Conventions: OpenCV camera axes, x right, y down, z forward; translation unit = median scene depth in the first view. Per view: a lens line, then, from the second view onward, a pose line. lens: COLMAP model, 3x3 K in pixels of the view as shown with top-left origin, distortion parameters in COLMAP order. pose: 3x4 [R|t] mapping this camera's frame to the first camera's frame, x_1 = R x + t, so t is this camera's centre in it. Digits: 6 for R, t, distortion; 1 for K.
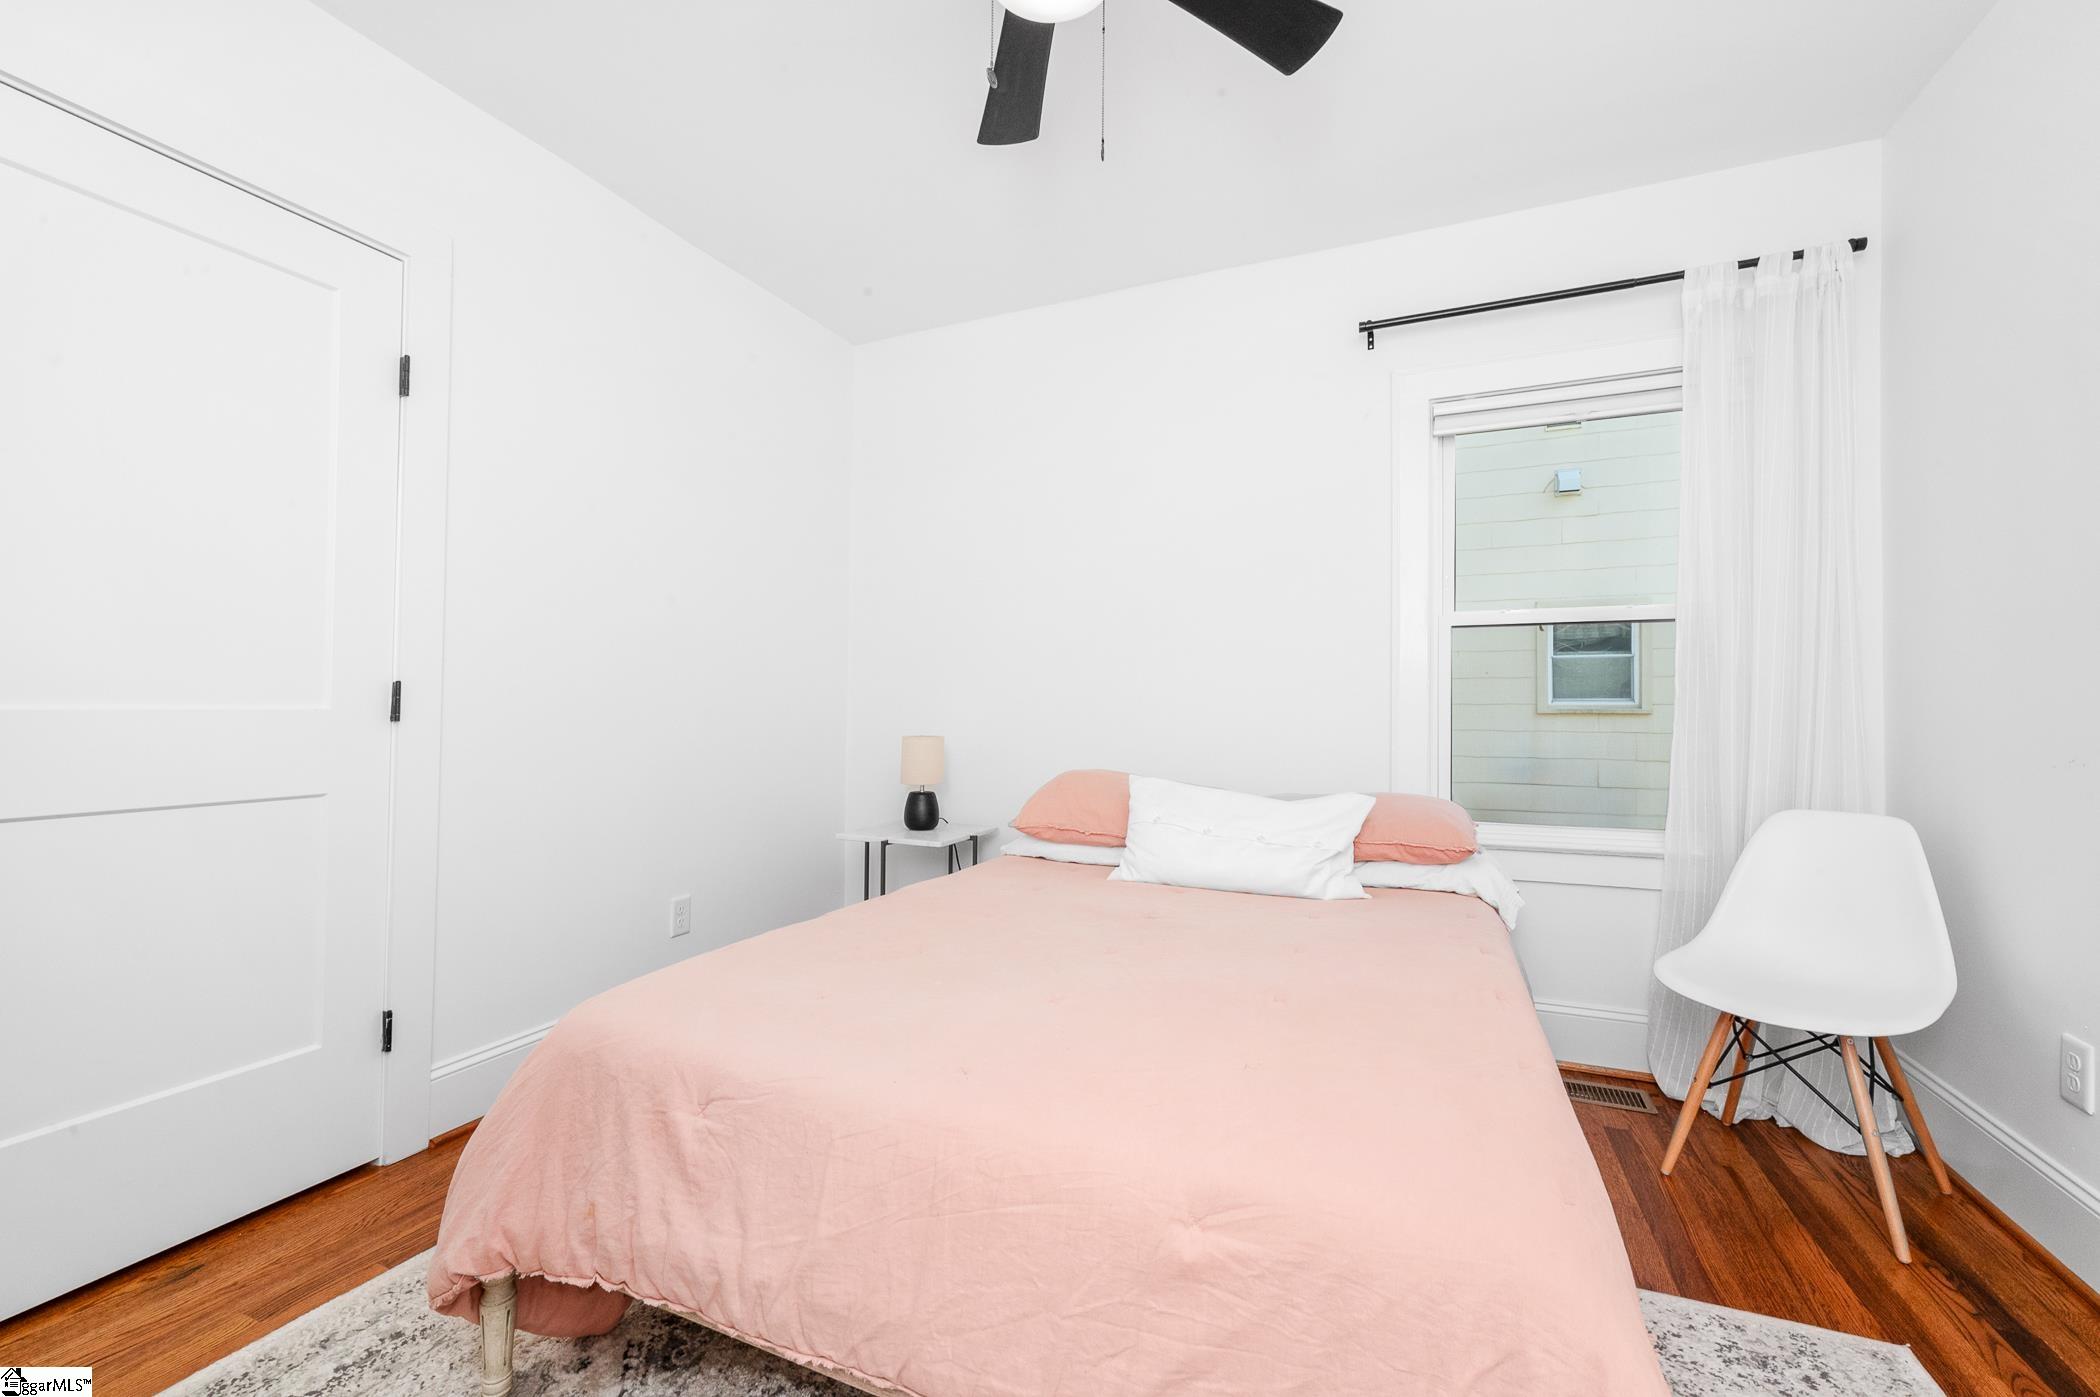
lens RADIAL K [[843.0, 0, 1044.6], [0, 843.0, 705.2], [0, 0, 1]] dist [0.000401, -0.000024]
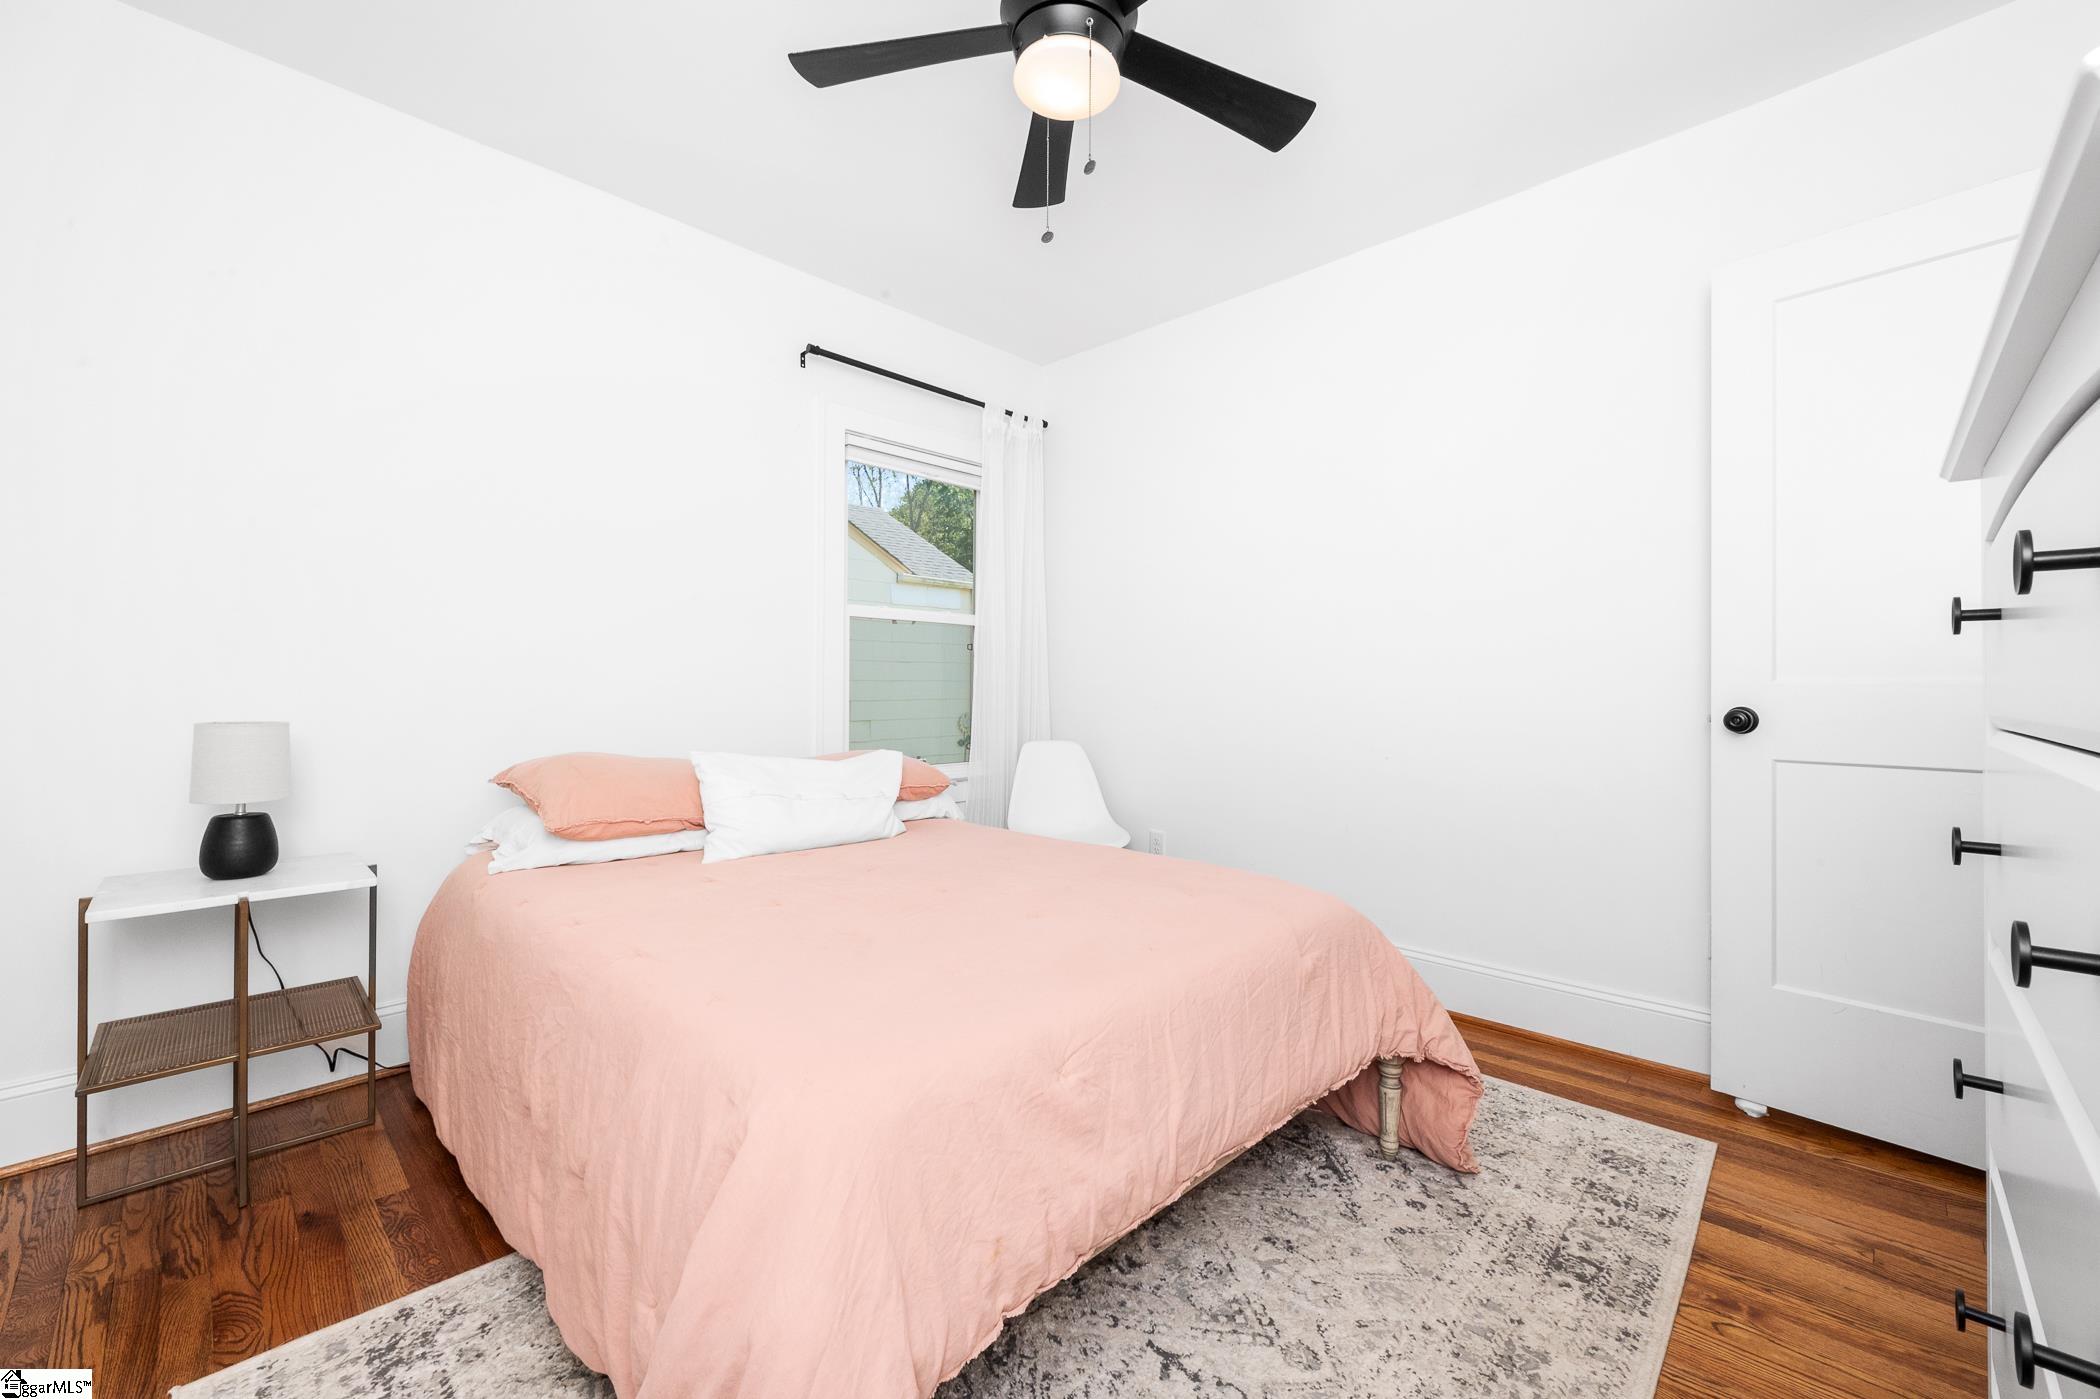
lens RADIAL K [[843.0, 0, 1044.6], [0, 843.0, 706.2], [0, 0, 1]] dist [0.000401, -0.000024]
pose [[0.357539, -0.017795, 0.933729, -0.662989], [-0.006939, 0.999740, 0.021710, 0.011031], [-0.933873, -0.014241, 0.357322, 0.328767]]
